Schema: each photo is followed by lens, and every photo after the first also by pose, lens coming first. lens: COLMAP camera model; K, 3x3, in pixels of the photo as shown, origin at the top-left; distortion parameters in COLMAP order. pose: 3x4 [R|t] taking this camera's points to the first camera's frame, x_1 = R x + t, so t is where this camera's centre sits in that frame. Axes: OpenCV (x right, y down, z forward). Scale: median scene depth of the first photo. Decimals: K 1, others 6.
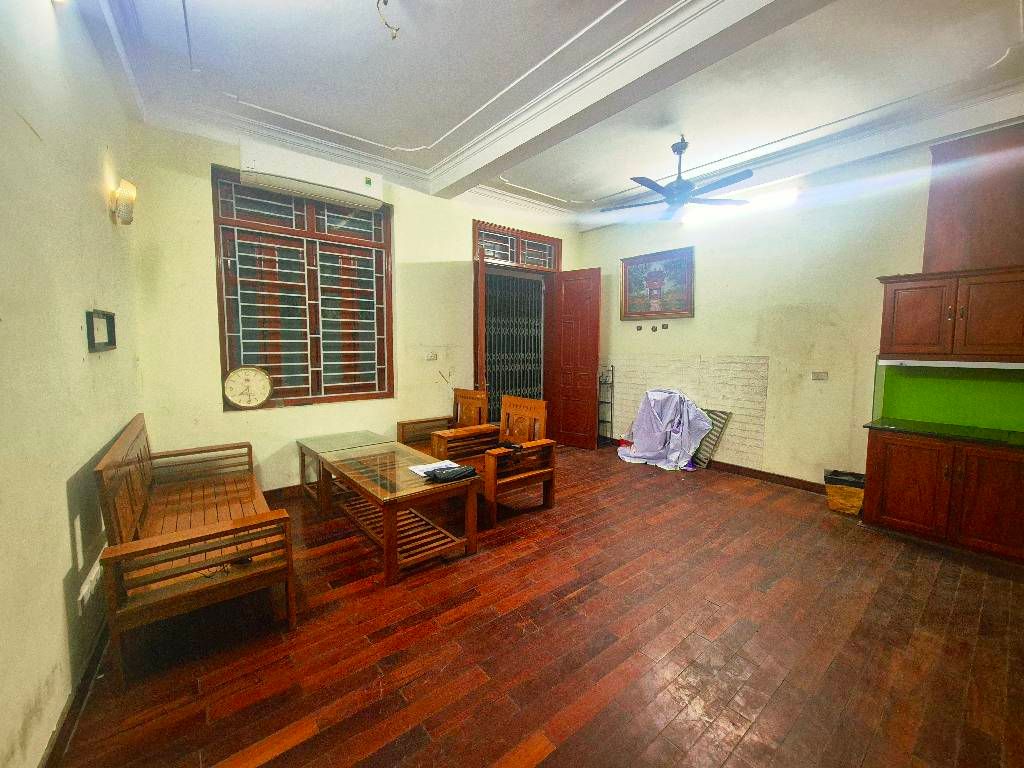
lens RADIAL K [[420.8, 0, 515.4], [0, 420.8, 379.8], [0, 0, 1]] dist [0.001501, 0.000138]
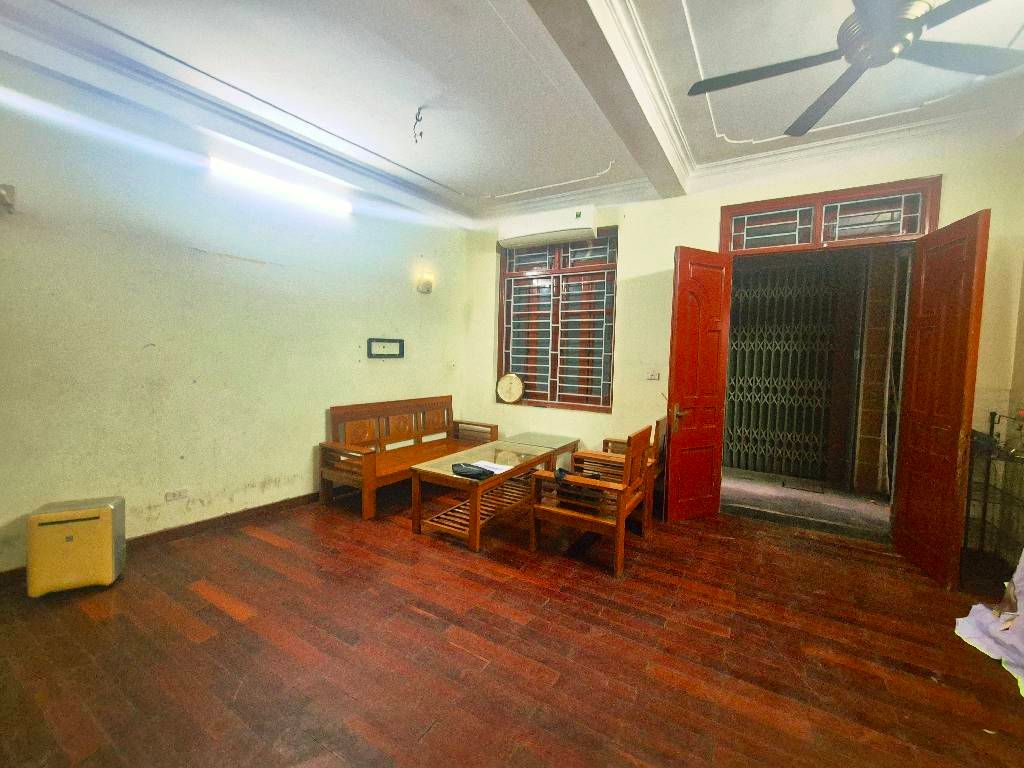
lens RADIAL K [[420.8, 0, 515.4], [0, 420.8, 379.8], [0, 0, 1]] dist [0.001501, 0.000138]
pose [[0.332950, 0.056243, -0.941266, 0.676899], [-0.109822, 0.993739, 0.020532, -0.040148], [0.936527, 0.096536, 0.337042, 0.511861]]
